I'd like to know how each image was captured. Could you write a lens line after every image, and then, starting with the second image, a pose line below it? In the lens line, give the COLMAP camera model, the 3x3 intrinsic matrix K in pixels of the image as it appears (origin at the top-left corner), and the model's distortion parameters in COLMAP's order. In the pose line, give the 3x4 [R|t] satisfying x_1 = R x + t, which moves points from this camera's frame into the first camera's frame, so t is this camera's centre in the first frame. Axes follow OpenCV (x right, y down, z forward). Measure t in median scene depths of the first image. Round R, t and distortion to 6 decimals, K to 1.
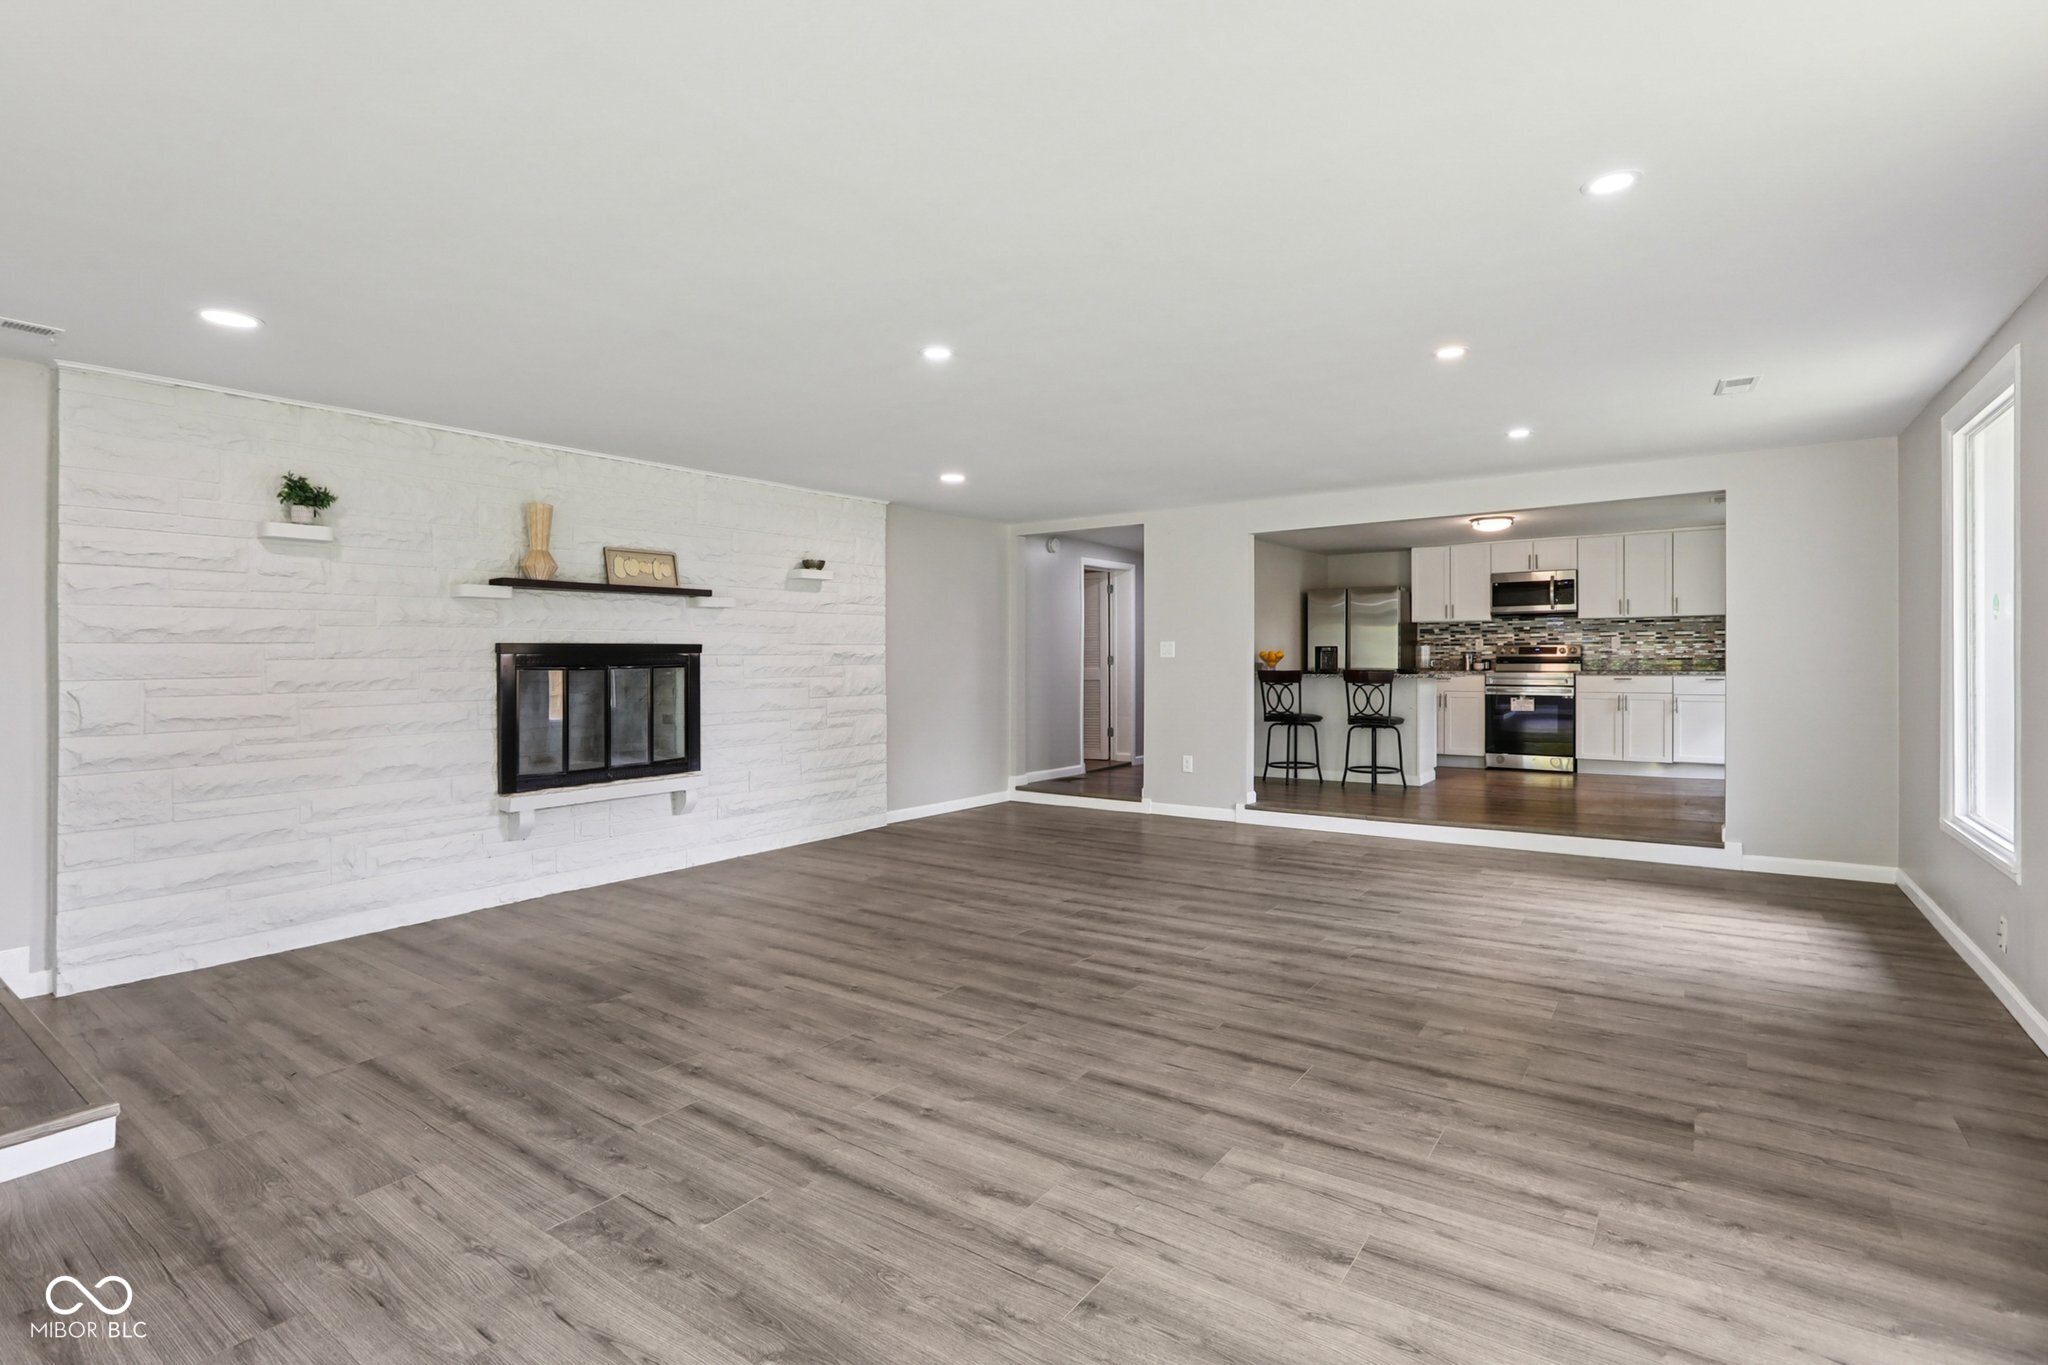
lens RADIAL K [[967.8, 0, 1029.0], [0, 967.8, 671.0], [0, 0, 1]] dist [-0.045910, 0.016735]
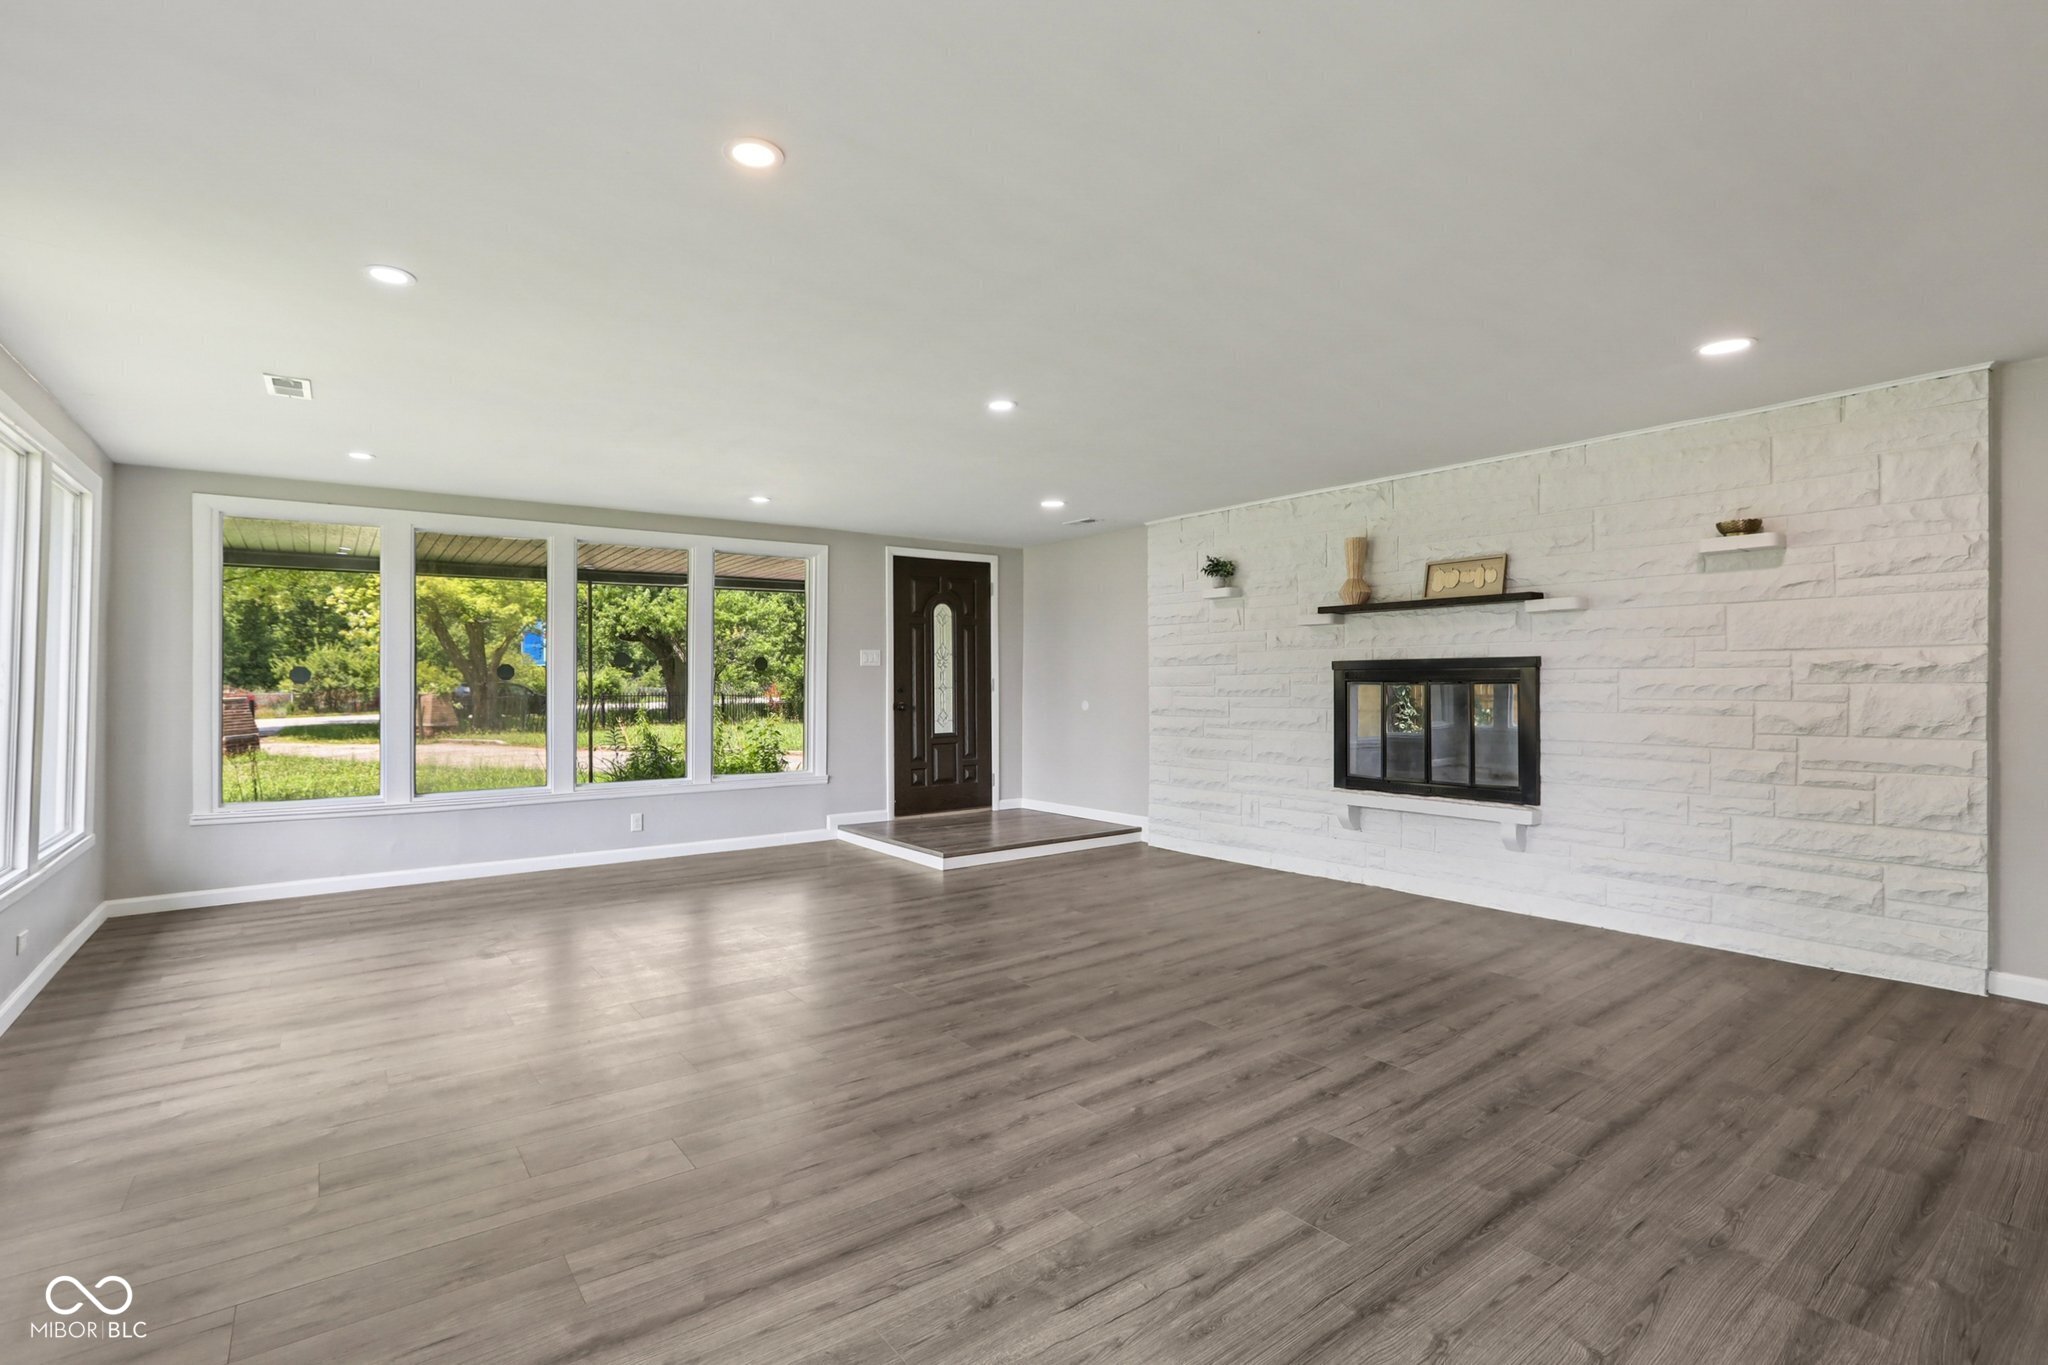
lens RADIAL K [[967.8, 0, 1038.6], [0, 967.8, 681.6], [0, 0, 1]] dist [-0.045910, 0.016735]
pose [[-0.287475, 0.007627, -0.957758, 0.727997], [-0.008050, 0.999914, 0.010379, -0.013120], [0.957754, 0.010694, -0.287389, 1.018484]]
